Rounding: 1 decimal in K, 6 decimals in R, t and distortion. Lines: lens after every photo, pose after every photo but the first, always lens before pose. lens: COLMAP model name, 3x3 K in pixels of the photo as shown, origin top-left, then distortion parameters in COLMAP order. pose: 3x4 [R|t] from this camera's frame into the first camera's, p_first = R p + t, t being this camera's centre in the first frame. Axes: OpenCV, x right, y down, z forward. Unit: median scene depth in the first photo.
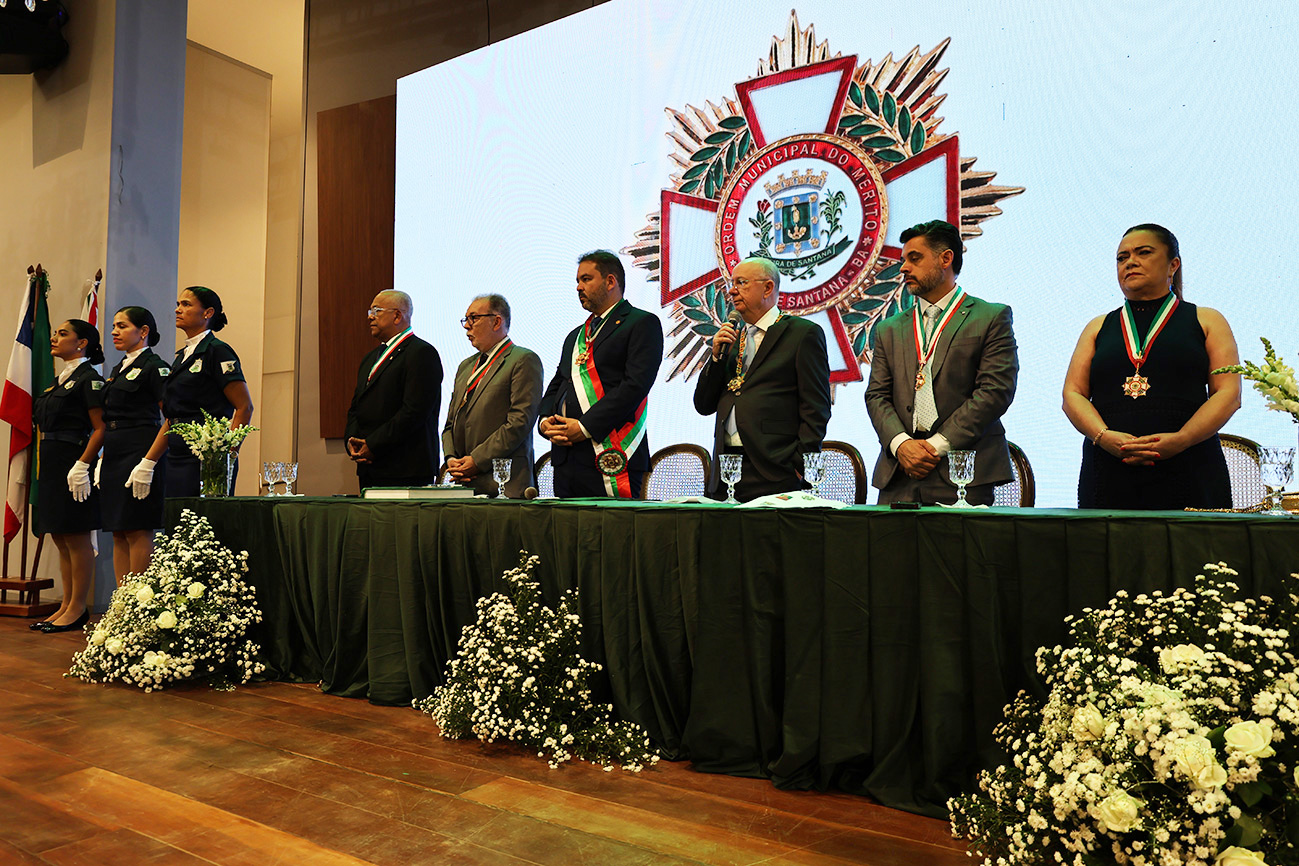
lens RADIAL K [[924.3, 0, 609.5], [0, 924.3, 463.9], [0, 0, 1]] dist [-0.009349, 0.003017]
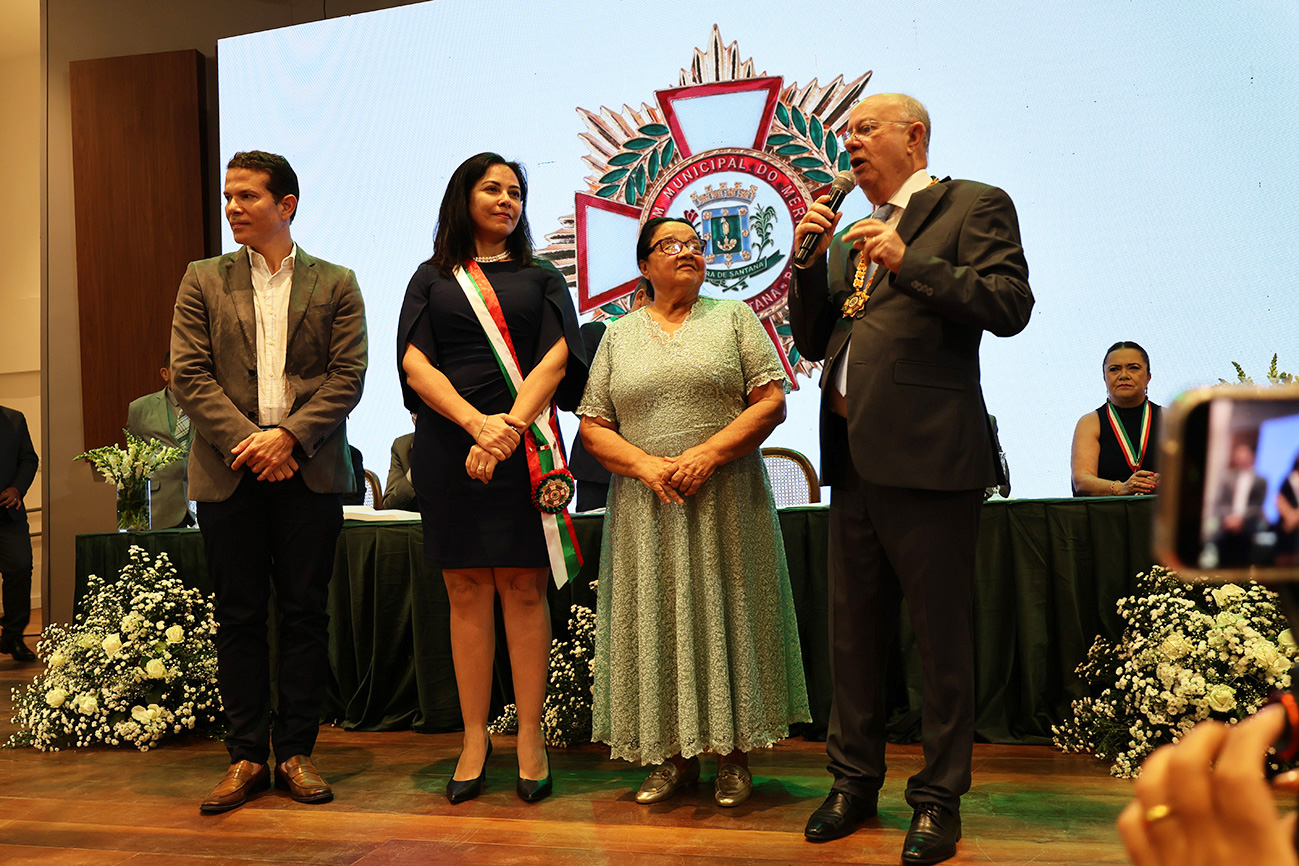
lens RADIAL K [[1127.7, 0, 616.1], [0, 1127.7, 462.1], [0, 0, 1]] dist [-0.004316, -0.015387]
pose [[0.948569, -0.028898, 0.315249, -0.317778], [0.034764, 0.999311, -0.012997, 0.000257], [-0.314656, 0.023288, 0.948920, -0.133603]]
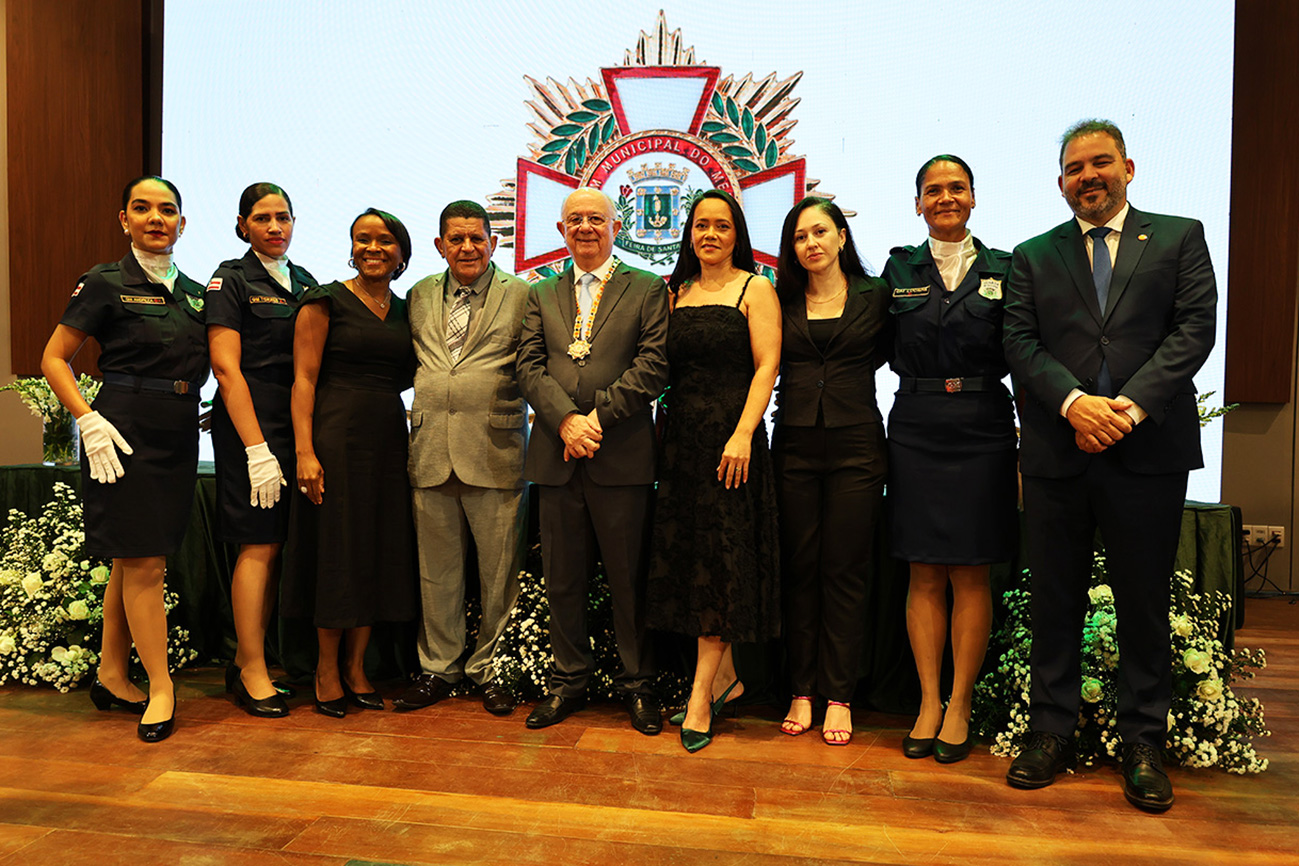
lens RADIAL K [[992.5, 0, 648.2], [0, 992.5, 454.2], [0, 0, 1]] dist [0.011327, -0.019287]
pose [[0.901105, 0.004512, 0.433576, -0.322517], [-0.029911, 0.998211, 0.051776, -0.037135], [-0.432567, -0.059624, 0.899628, -0.066598]]
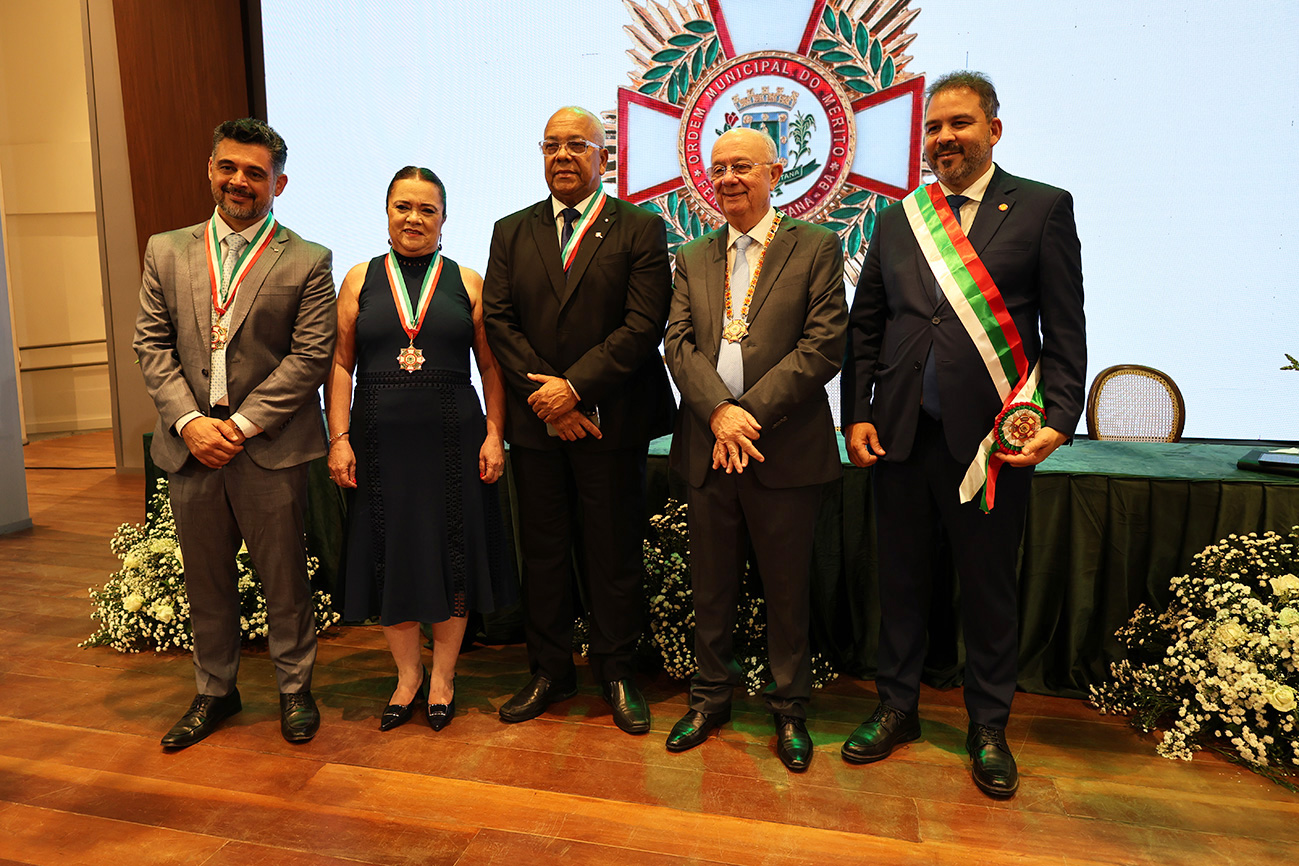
lens RADIAL K [[924.3, 0, 631.0], [0, 924.3, 467.4], [0, 0, 1]] dist [-0.009349, 0.003017]
pose [[0.936996, -0.061655, 0.343856, -0.331577], [-0.004096, 0.982296, 0.187292, -0.094479], [-0.349316, -0.176900, 0.920155, 0.024874]]
